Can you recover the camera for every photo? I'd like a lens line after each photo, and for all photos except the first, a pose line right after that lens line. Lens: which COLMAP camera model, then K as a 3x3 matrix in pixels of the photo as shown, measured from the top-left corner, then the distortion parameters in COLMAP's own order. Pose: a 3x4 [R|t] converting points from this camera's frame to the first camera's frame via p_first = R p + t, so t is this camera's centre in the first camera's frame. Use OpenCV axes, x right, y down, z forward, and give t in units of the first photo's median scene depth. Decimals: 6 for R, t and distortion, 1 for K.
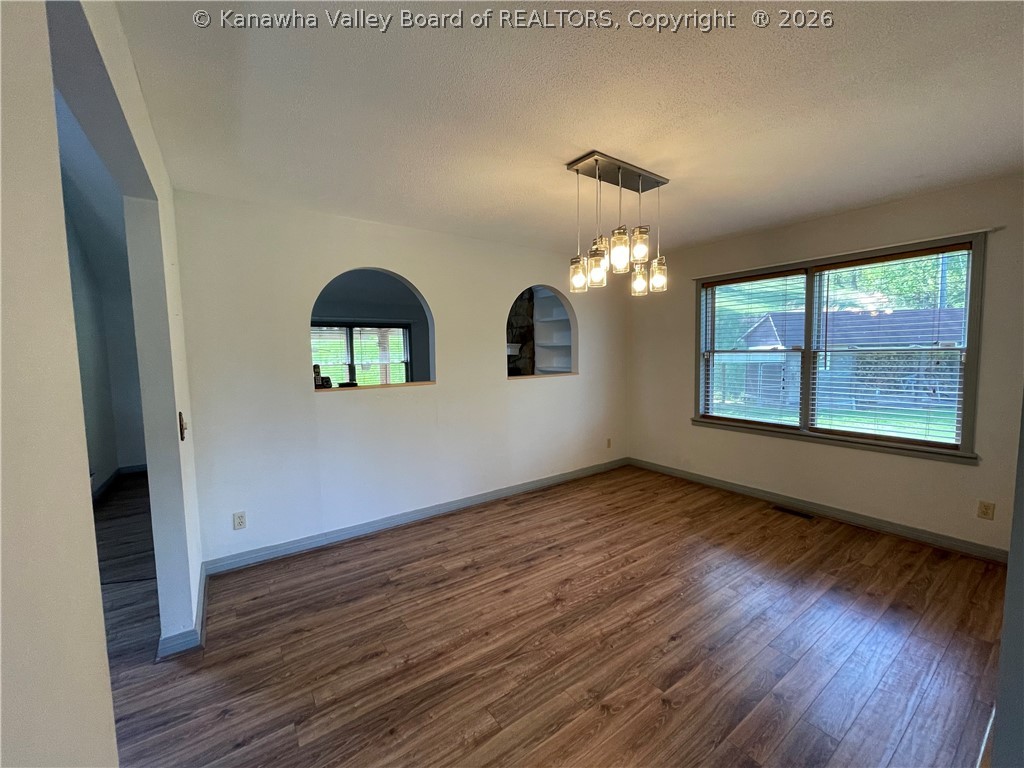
lens RADIAL K [[414.3, 0, 508.1], [0, 414.3, 384.7], [0, 0, 1]] dist [0.004030, 0.000651]
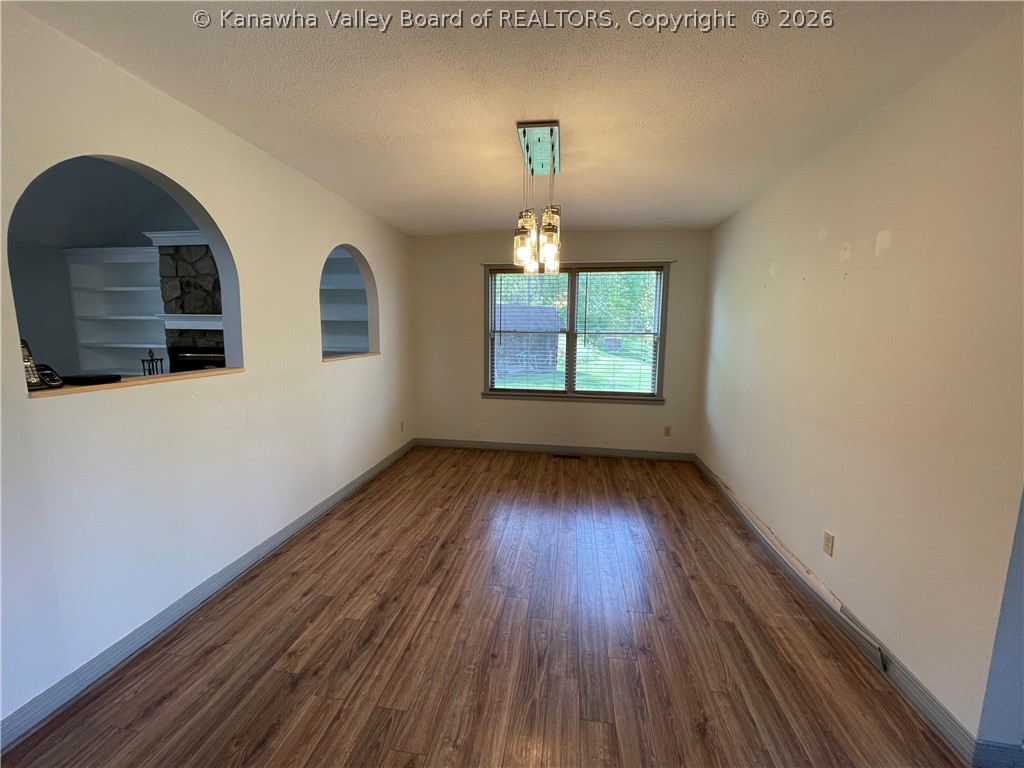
lens RADIAL K [[414.3, 0, 510.8], [0, 414.3, 382.8], [0, 0, 1]] dist [0.004030, 0.000651]
pose [[0.693692, -0.066882, 0.717160, -0.375210], [0.035312, 0.997640, 0.058884, -0.007791], [-0.719406, -0.015523, 0.694416, 0.241795]]
